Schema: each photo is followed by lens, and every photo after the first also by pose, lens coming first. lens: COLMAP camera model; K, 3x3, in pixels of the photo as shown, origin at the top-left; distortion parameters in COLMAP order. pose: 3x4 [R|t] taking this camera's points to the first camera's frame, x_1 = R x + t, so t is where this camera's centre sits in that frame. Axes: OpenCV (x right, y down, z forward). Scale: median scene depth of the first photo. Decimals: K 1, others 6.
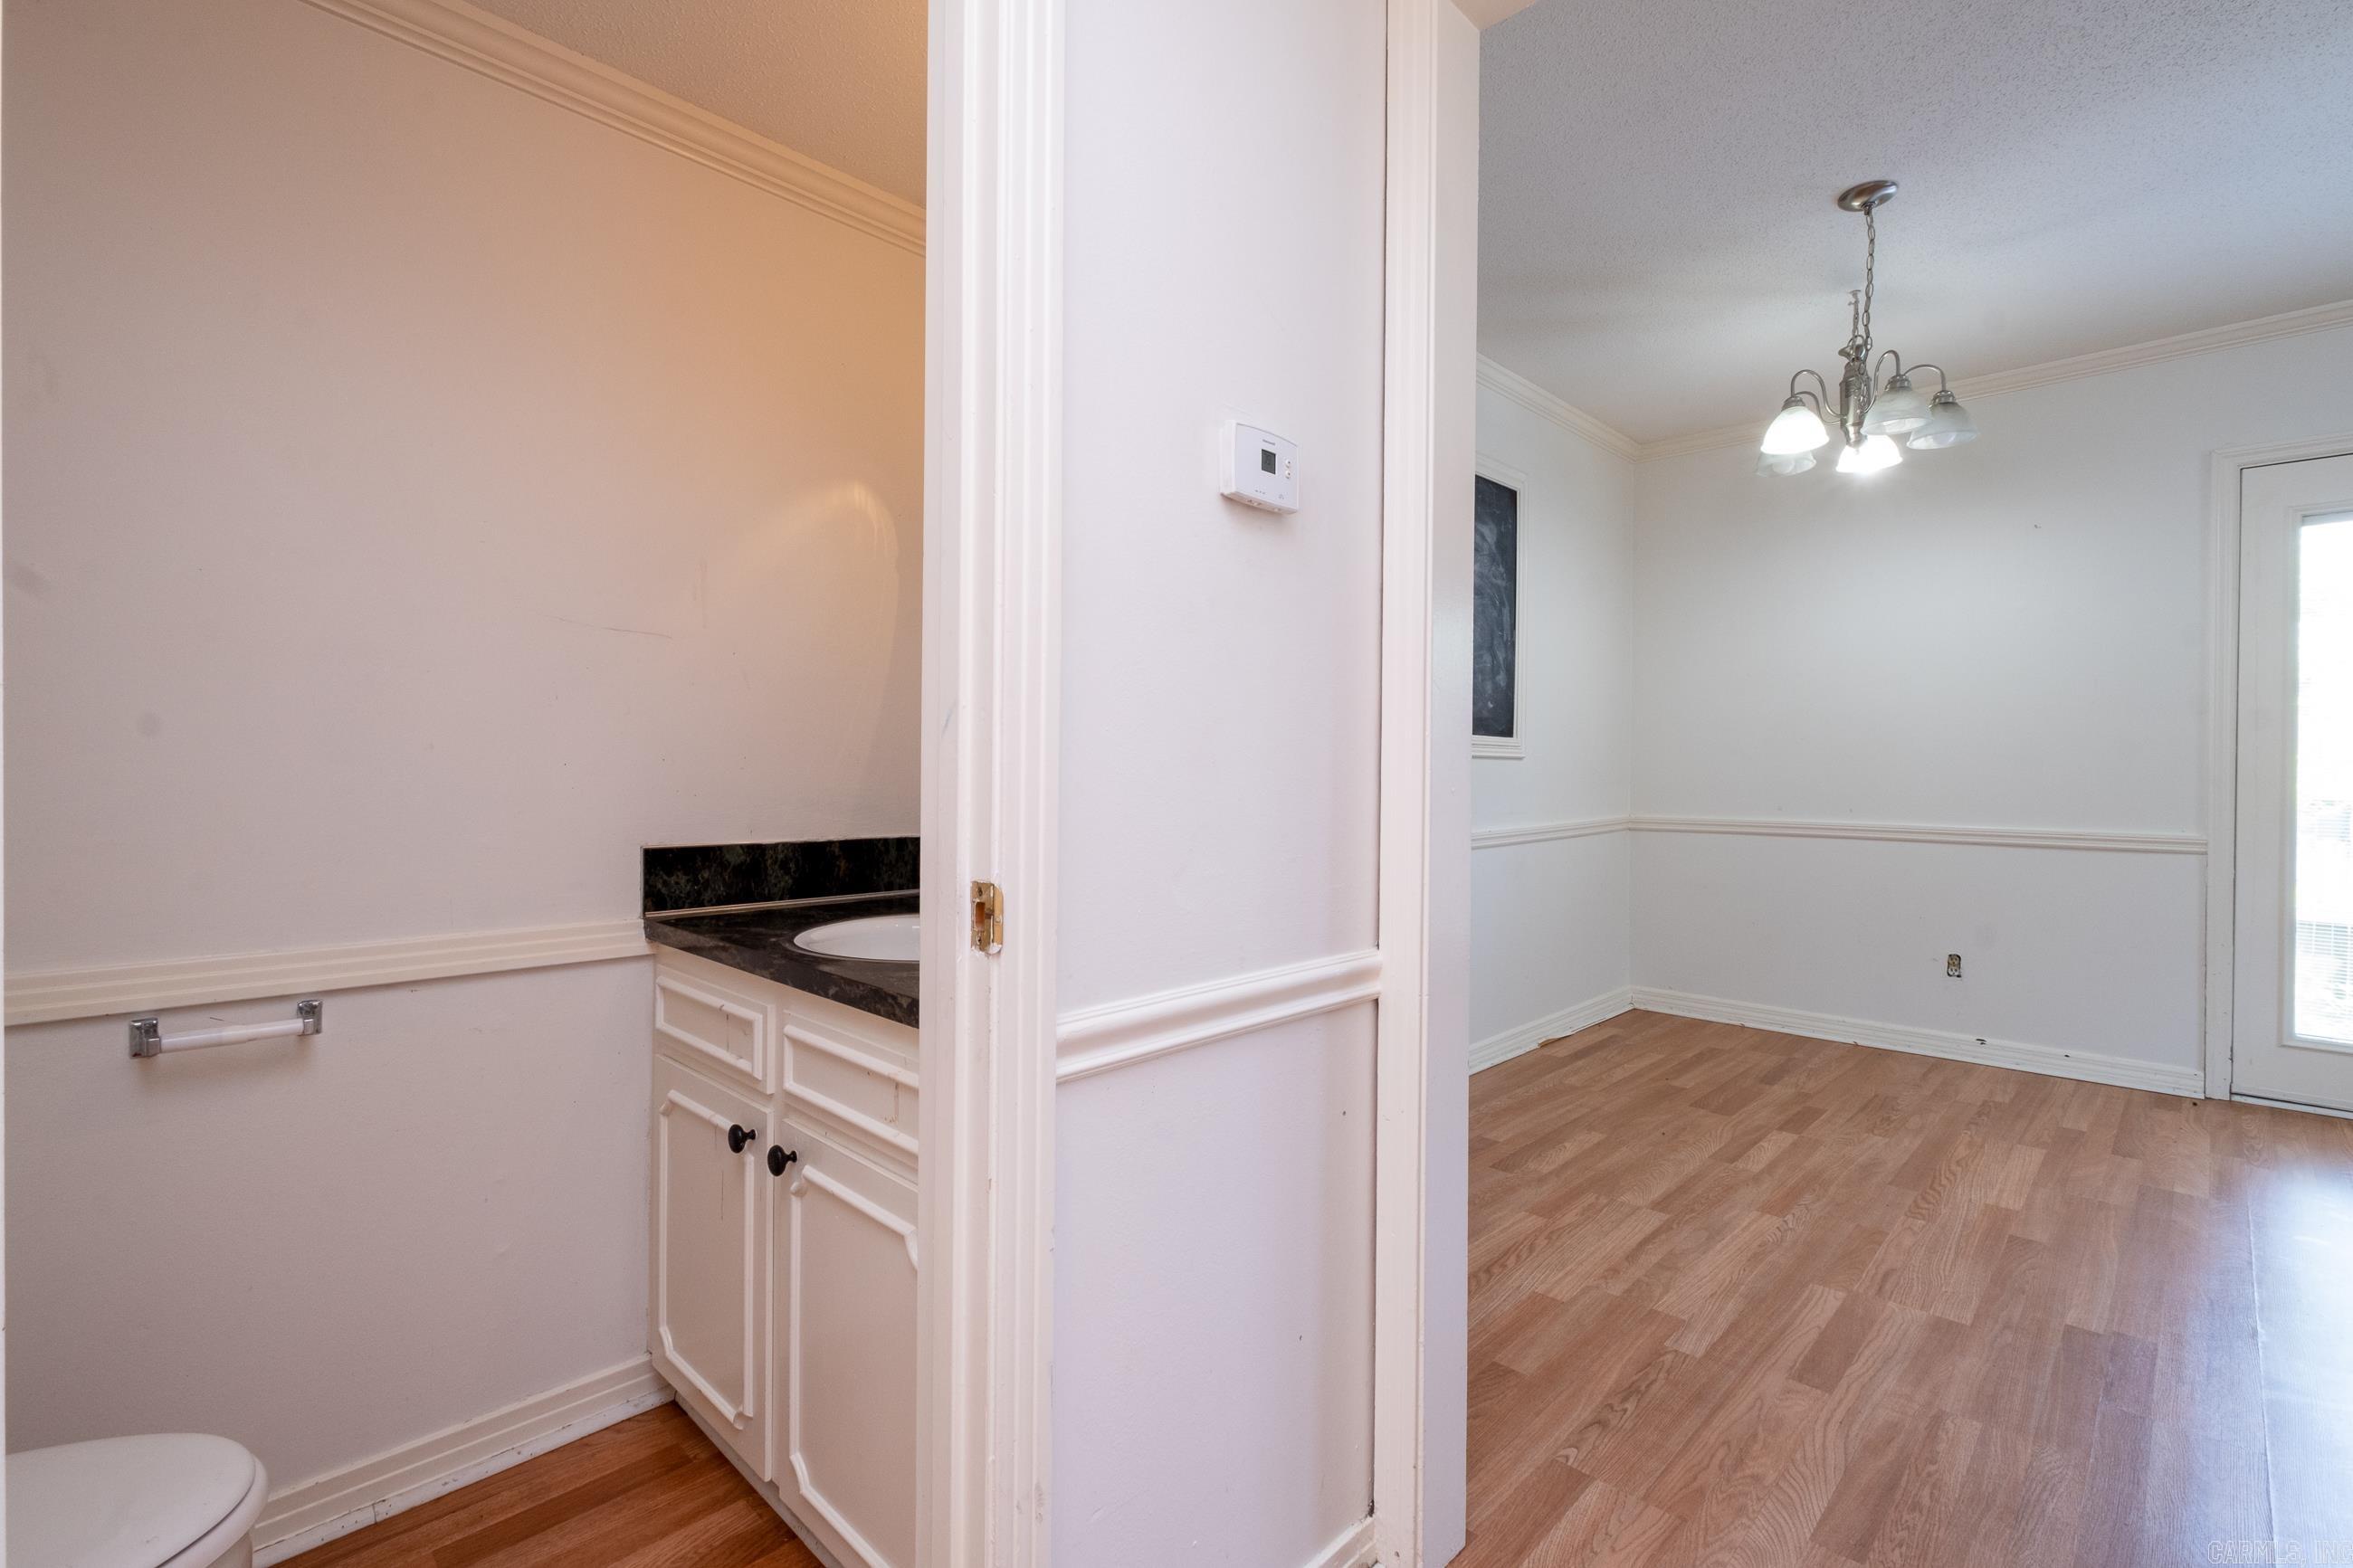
lens RADIAL K [[1073.2, 0, 1186.3], [0, 1073.2, 774.8], [0, 0, 1]] dist [-0.003245, 0.000476]
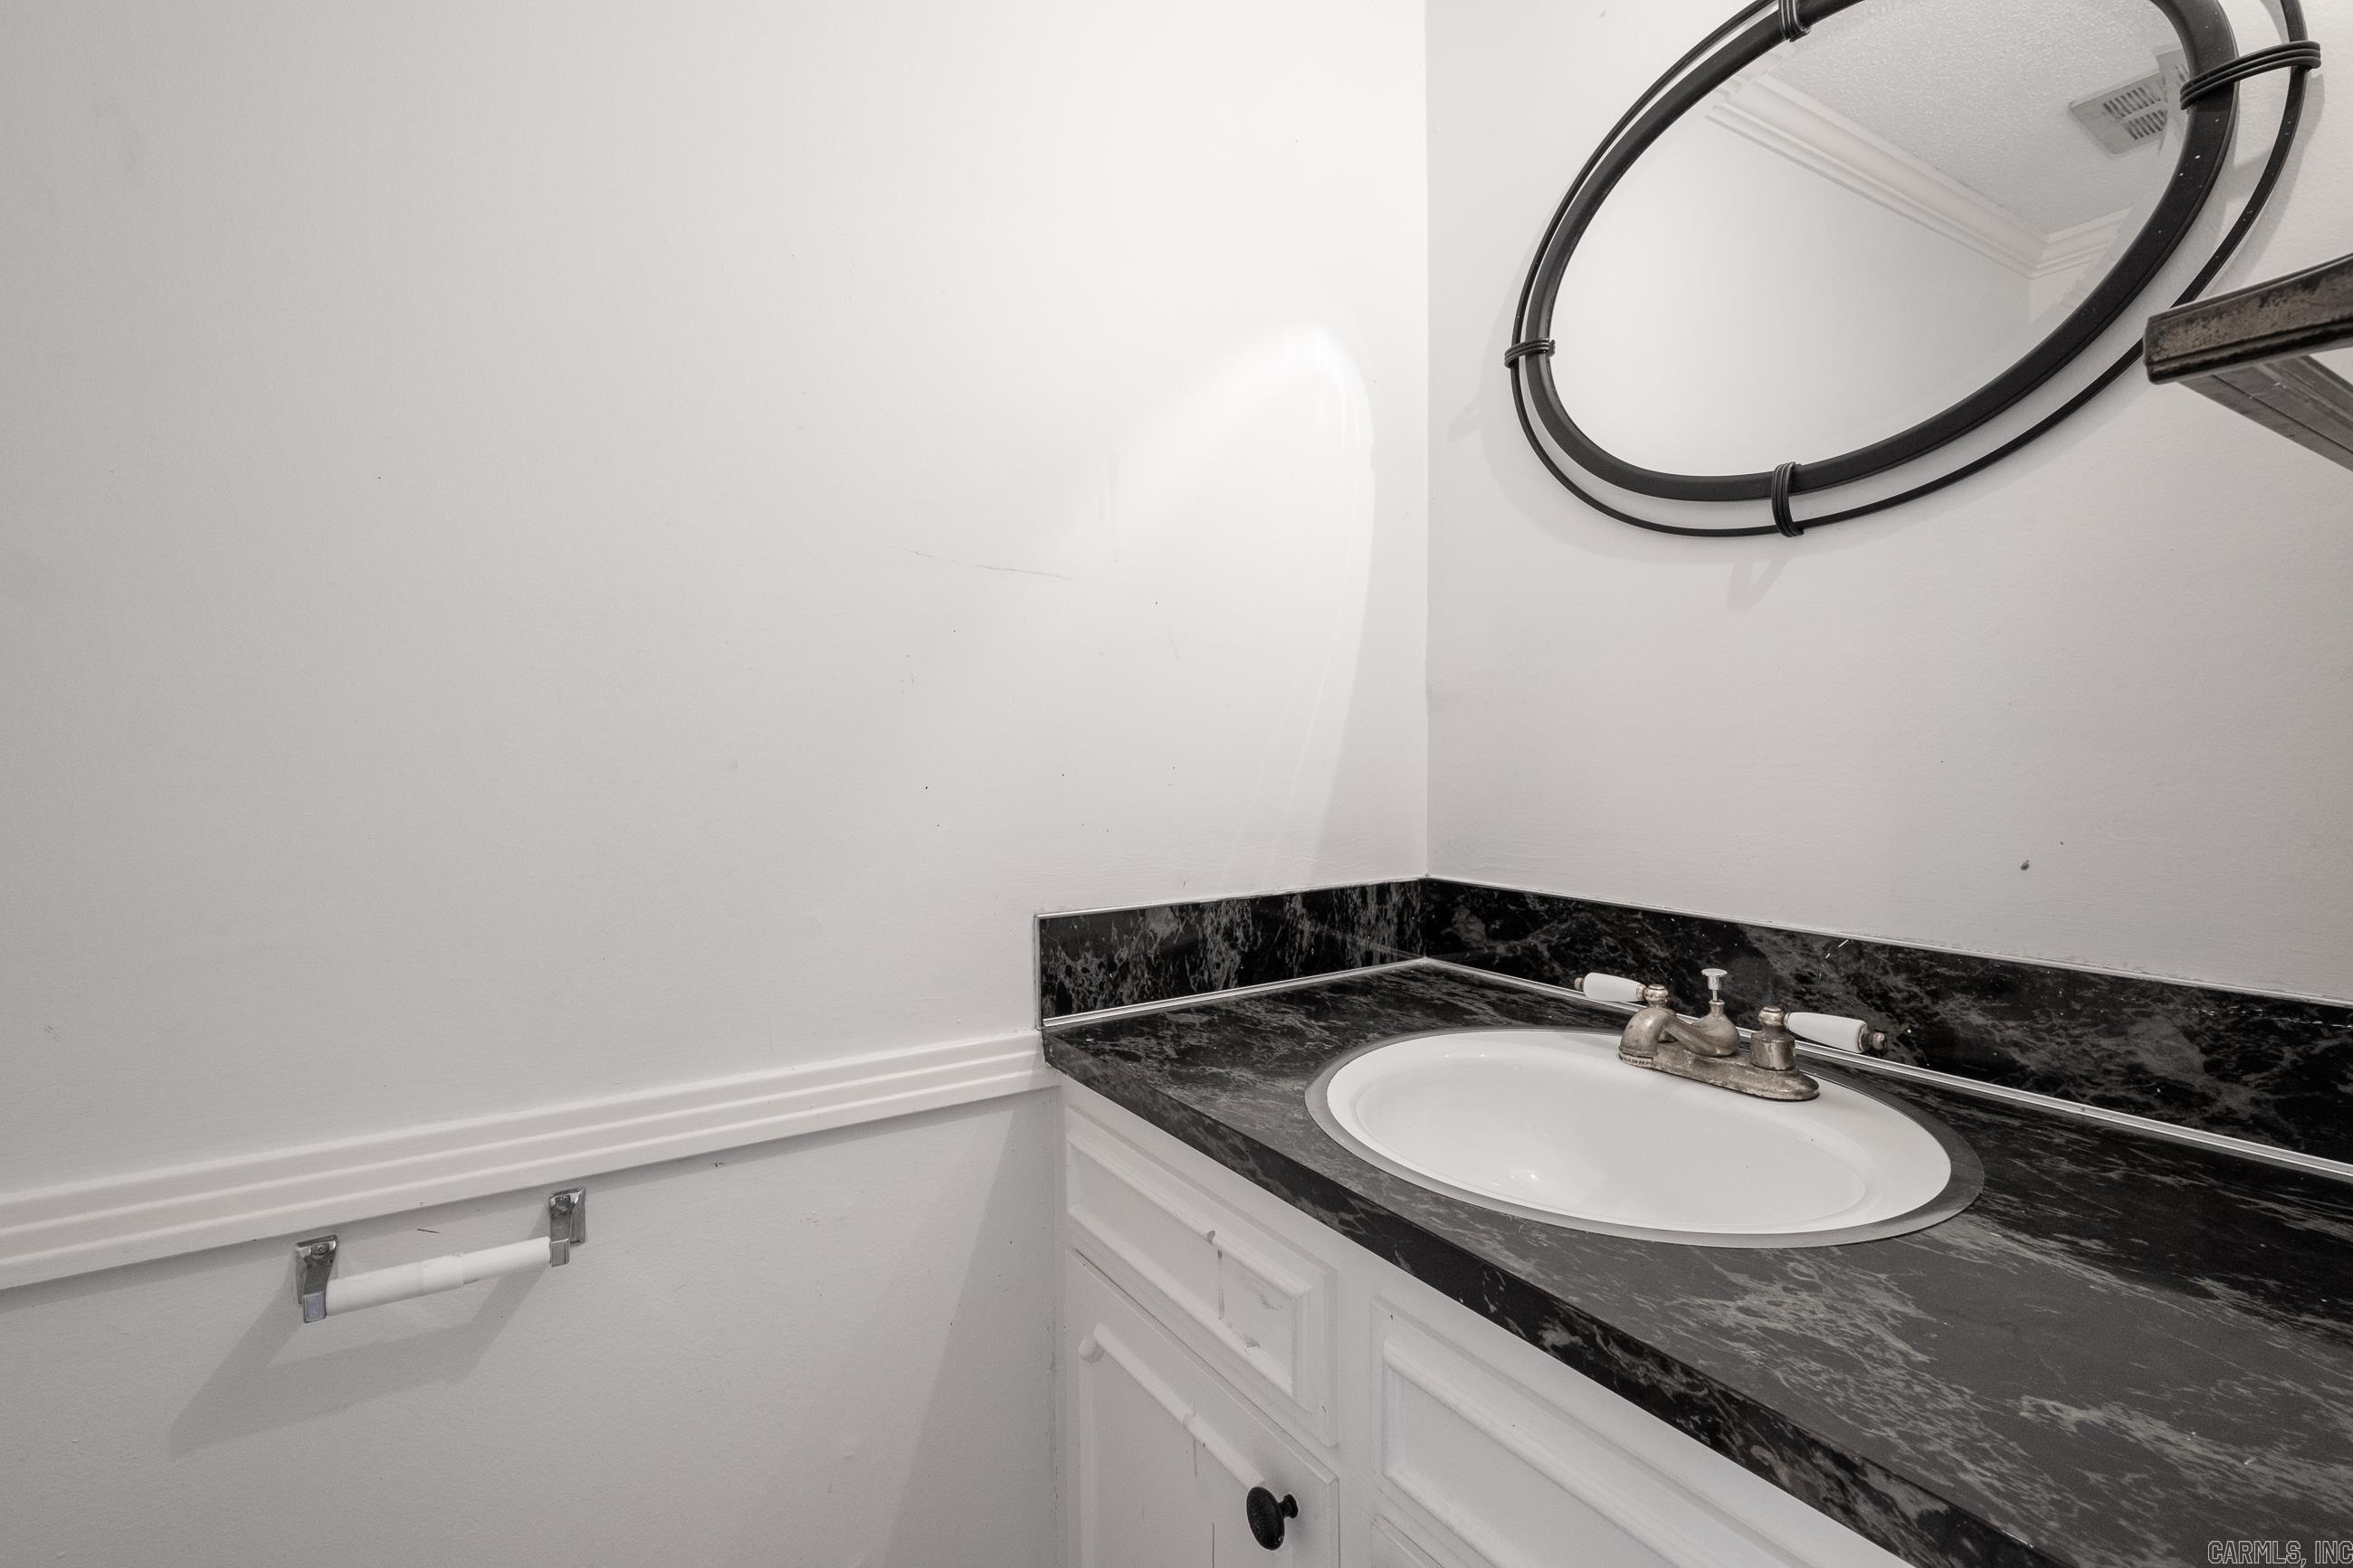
lens RADIAL K [[1073.2, 0, 1162.1], [0, 1073.2, 763.8], [0, 0, 1]] dist [-0.003245, 0.000476]
pose [[0.968231, -0.015238, -0.249591, -0.270729], [0.017385, 0.999828, 0.006400, -0.022936], [0.249451, -0.010536, 0.968330, 0.401099]]
